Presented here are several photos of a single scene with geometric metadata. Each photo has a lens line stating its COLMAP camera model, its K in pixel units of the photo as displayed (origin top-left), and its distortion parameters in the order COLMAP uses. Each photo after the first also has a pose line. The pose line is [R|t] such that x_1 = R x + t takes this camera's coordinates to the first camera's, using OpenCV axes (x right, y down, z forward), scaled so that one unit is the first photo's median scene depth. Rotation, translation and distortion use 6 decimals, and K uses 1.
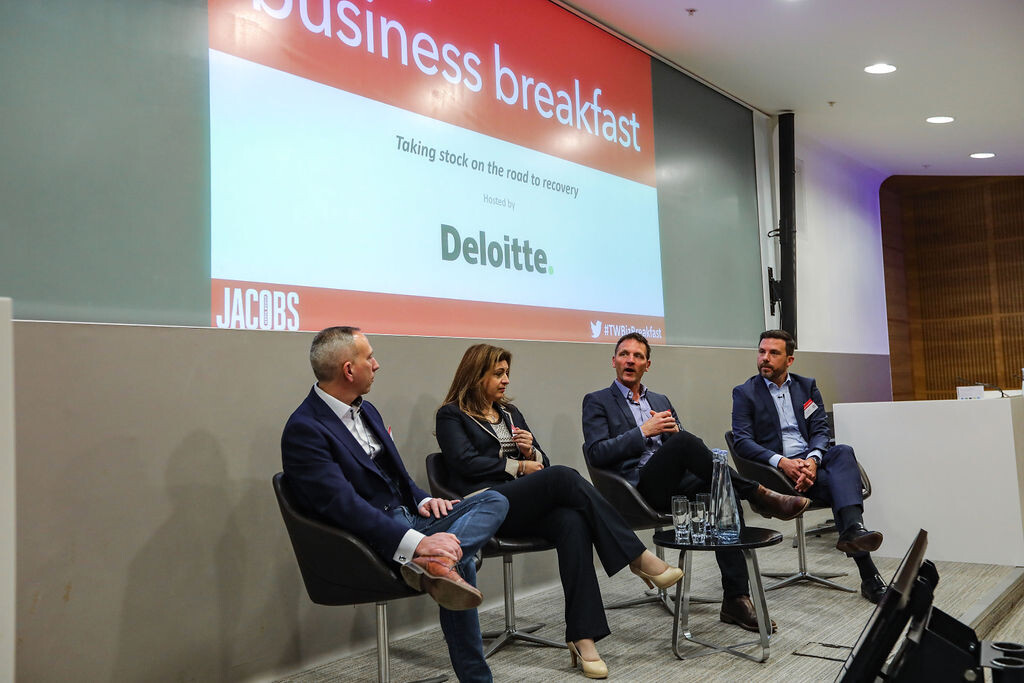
lens RADIAL K [[950.6, 0, 512.0], [0, 950.6, 341.5], [0, 0, 1]] dist [0.005736, 0.007643]
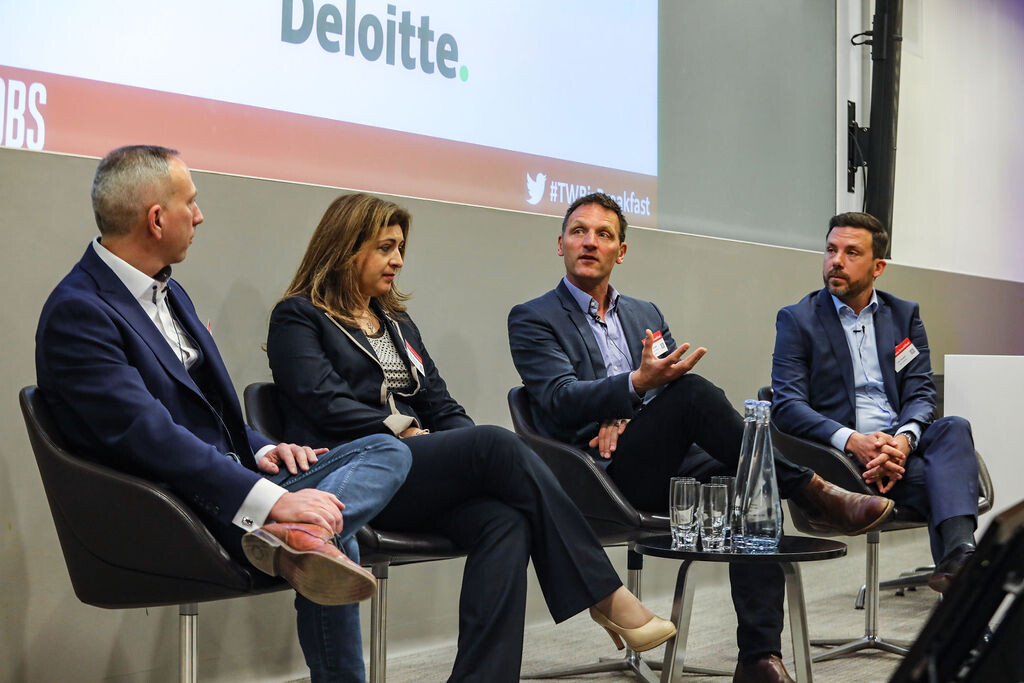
lens RADIAL K [[2184.8, 0, 512.0], [0, 2184.8, 341.5], [0, 0, 1]] dist [-0.421529, 0.291398]
pose [[0.990935, 0.060353, 0.120024, -0.083472], [-0.065924, 0.996898, 0.042992, 0.026143], [-0.117057, -0.050515, 0.991840, -0.277666]]
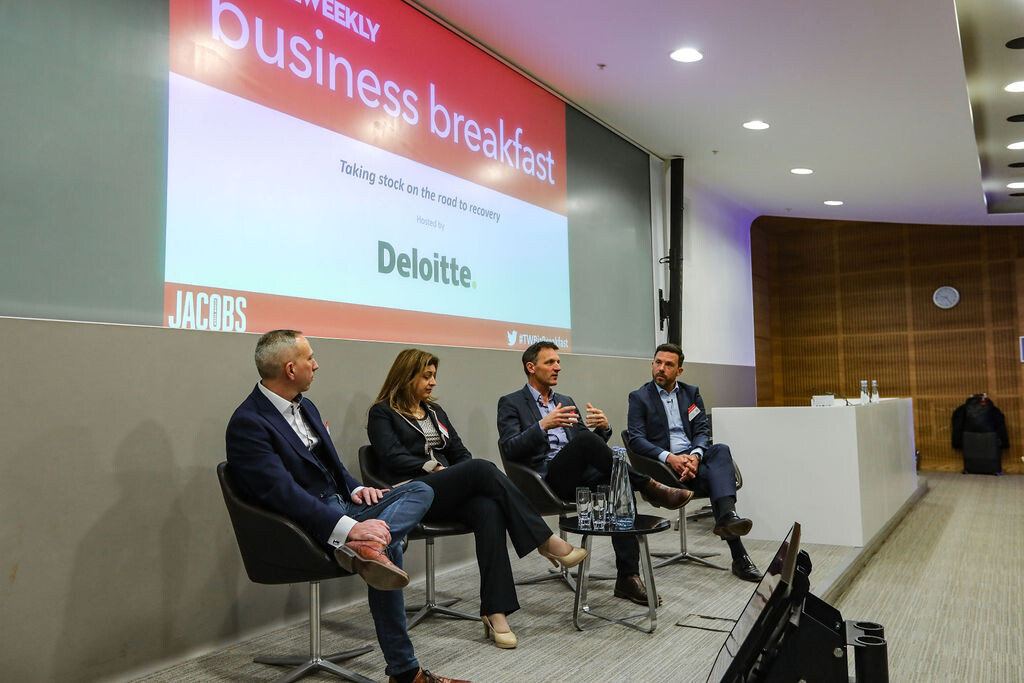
lens RADIAL K [[823.1, 0, 512.0], [0, 823.1, 341.5], [0, 0, 1]] dist [-0.039438, 0.105062]
pose [[0.995024, 0.029526, 0.095159, -0.006698], [-0.028975, 0.999554, -0.007160, -0.002364], [-0.095328, 0.004367, 0.995436, 0.023362]]
